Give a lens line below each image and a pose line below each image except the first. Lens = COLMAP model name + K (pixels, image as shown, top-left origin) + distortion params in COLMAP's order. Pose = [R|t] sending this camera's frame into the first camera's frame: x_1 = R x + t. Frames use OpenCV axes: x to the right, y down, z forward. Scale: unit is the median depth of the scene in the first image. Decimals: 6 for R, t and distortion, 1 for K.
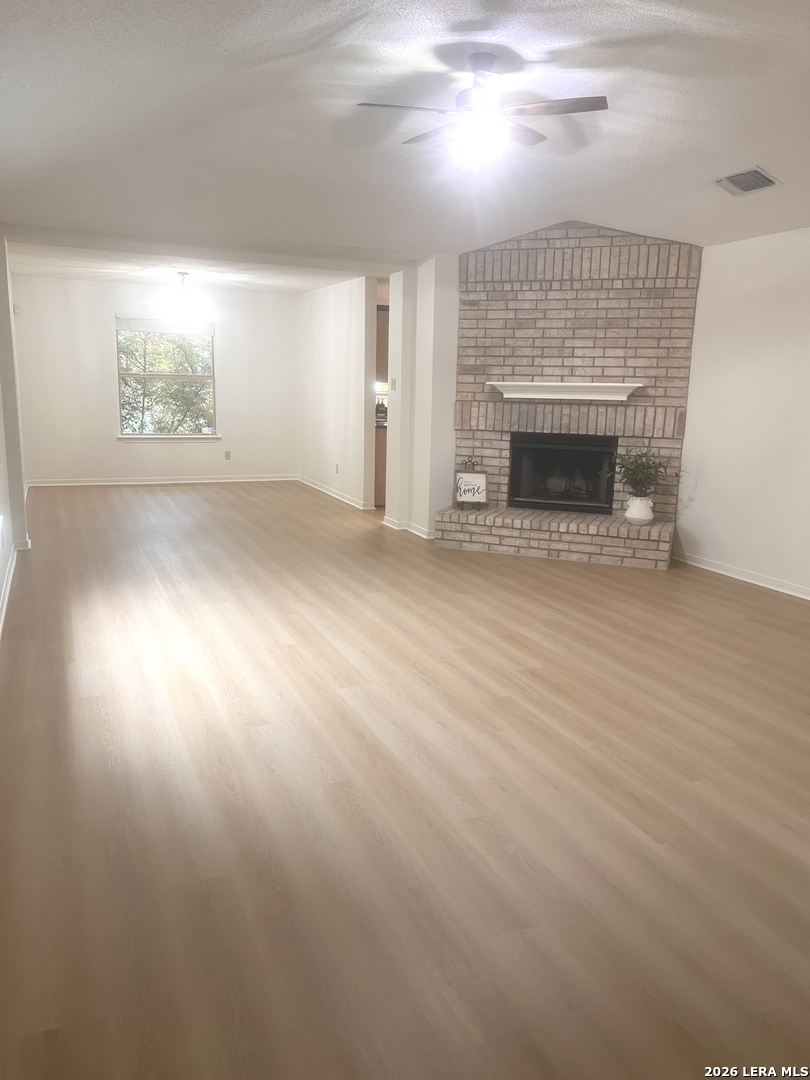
lens RADIAL K [[814.8, 0, 404.5], [0, 814.8, 542.9], [0, 0, 1]] dist [0.130225, -0.264437]
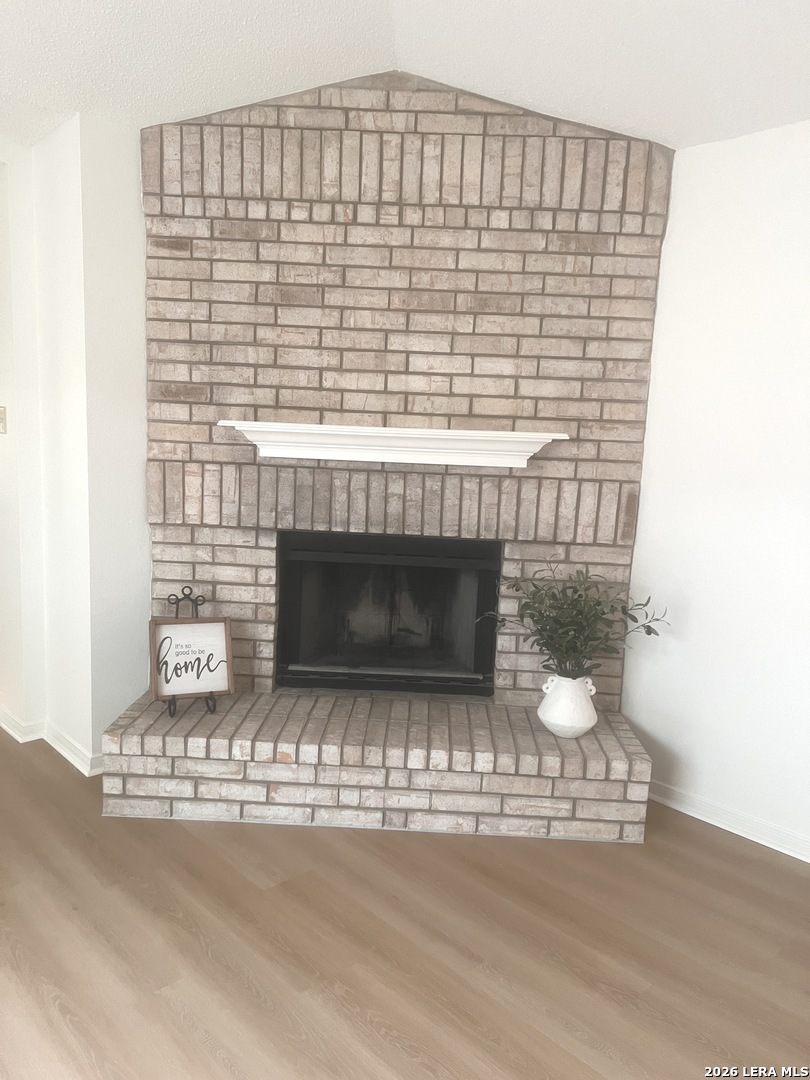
lens RADIAL K [[814.8, 0, 404.5], [0, 814.8, 542.9], [0, 0, 1]] dist [0.130225, -0.264437]
pose [[0.940150, -0.031974, 0.339258, 0.043455], [0.046580, 0.998301, -0.034995, -0.114664], [-0.337563, 0.048703, 0.940042, 0.574313]]
